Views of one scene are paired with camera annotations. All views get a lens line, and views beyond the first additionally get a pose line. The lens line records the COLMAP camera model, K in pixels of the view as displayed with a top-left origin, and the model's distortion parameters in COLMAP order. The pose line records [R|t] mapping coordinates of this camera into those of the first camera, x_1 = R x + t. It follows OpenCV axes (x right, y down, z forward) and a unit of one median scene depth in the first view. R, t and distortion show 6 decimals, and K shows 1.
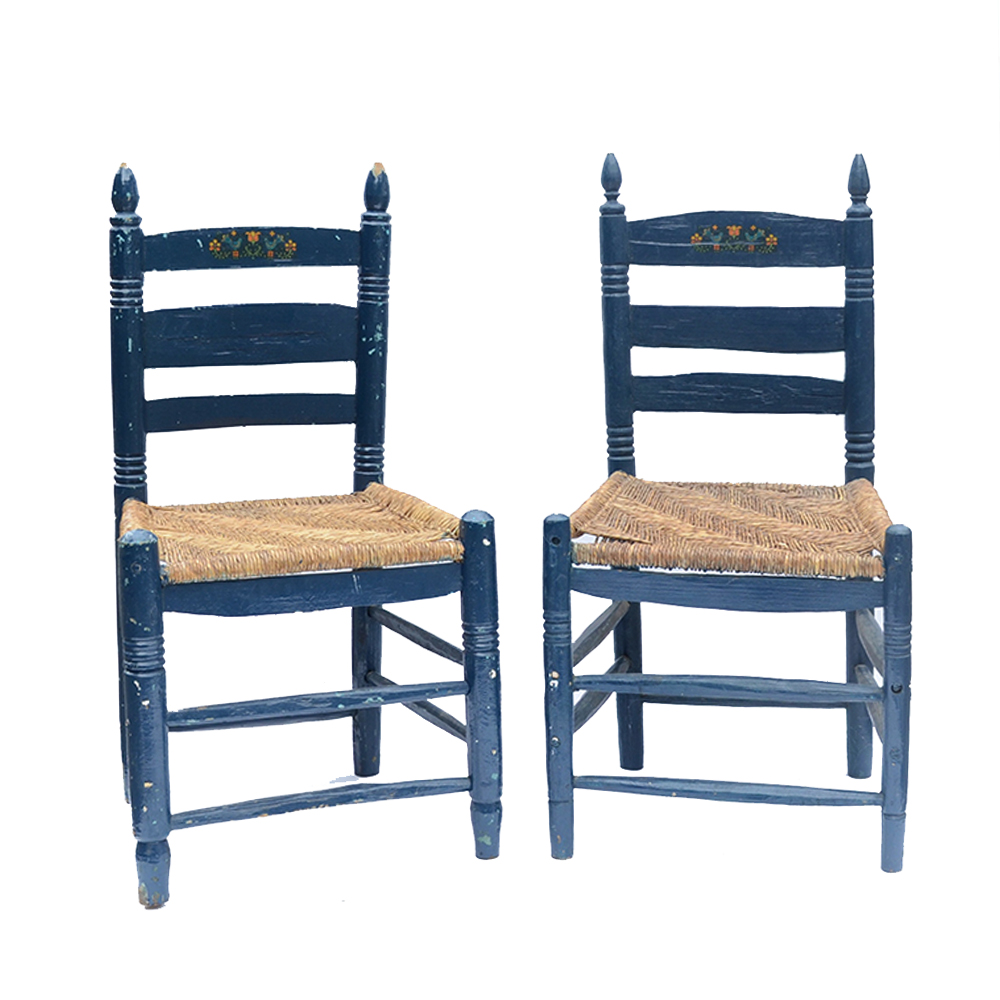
lens RADIAL K [[1847.1, 0, 500.7], [0, 1847.1, 500.3], [0, 0, 1]] dist [-0.073388, -0.216907]
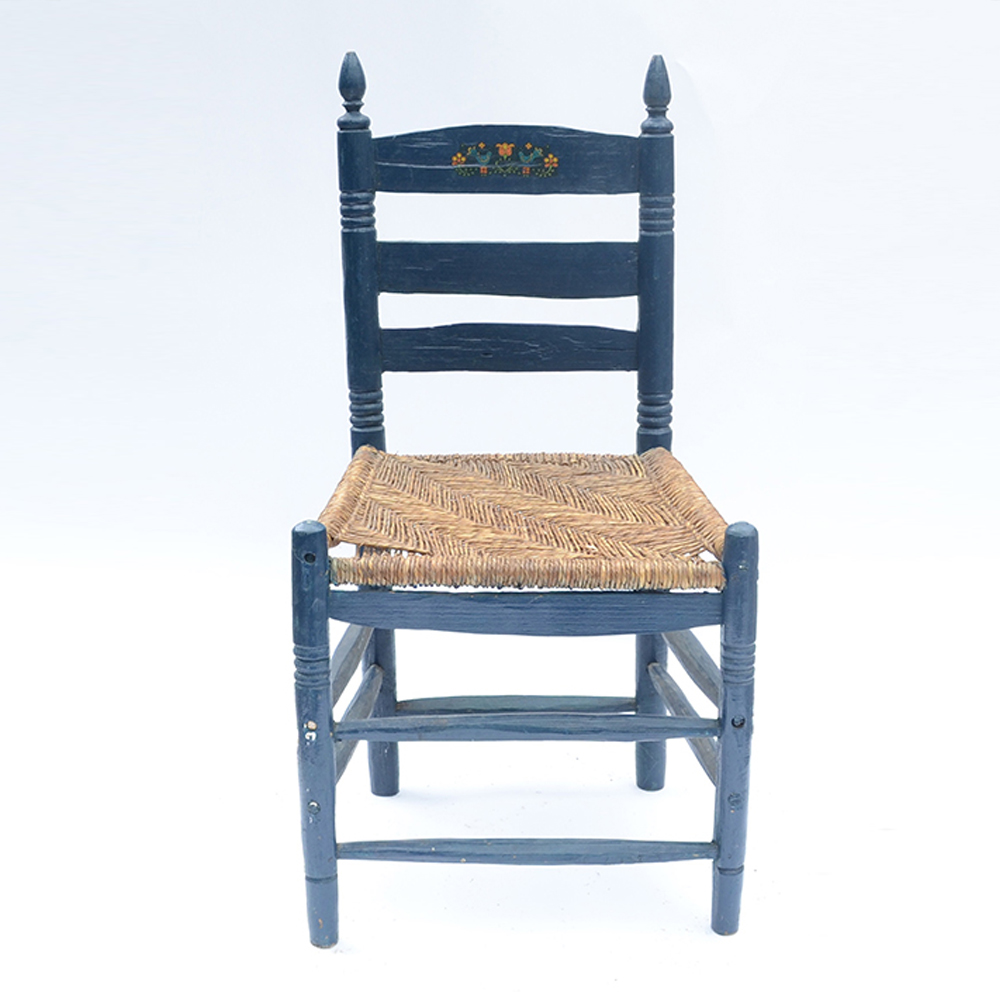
lens RADIAL K [[1779.5, 0, 499.5], [0, 1779.5, 497.2], [0, 0, 1]] dist [-0.219147, 1.028593]
pose [[0.982169, -0.034792, 0.184751, -0.024878], [0.024152, 0.997934, 0.059531, -0.040156], [-0.186440, -0.054007, 0.980981, 0.229576]]
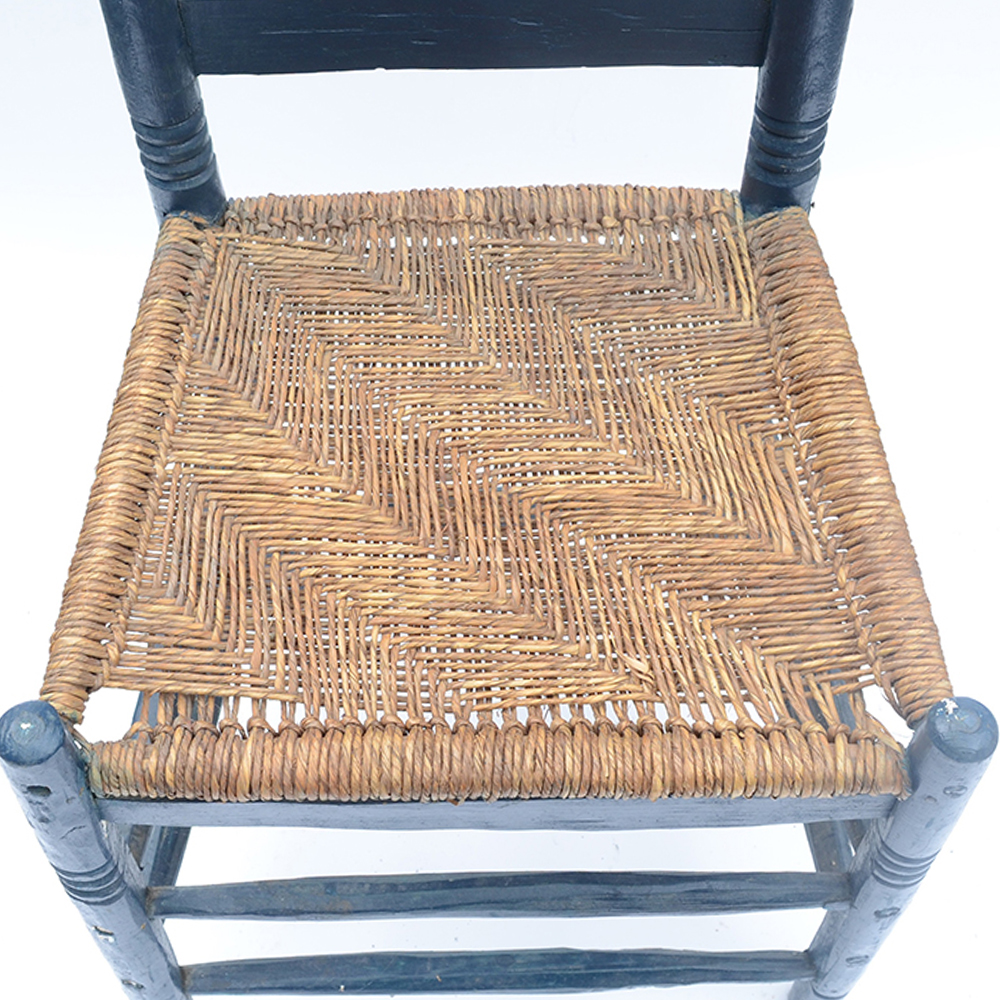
lens RADIAL K [[1779.5, 0, 499.5], [0, 1779.5, 497.2], [0, 0, 1]] dist [-0.219147, 1.028593]
pose [[0.984661, -0.136219, 0.109030, 0.085388], [0.024227, 0.725576, 0.687715, -0.237275], [-0.172790, -0.674525, 0.717746, 0.709473]]
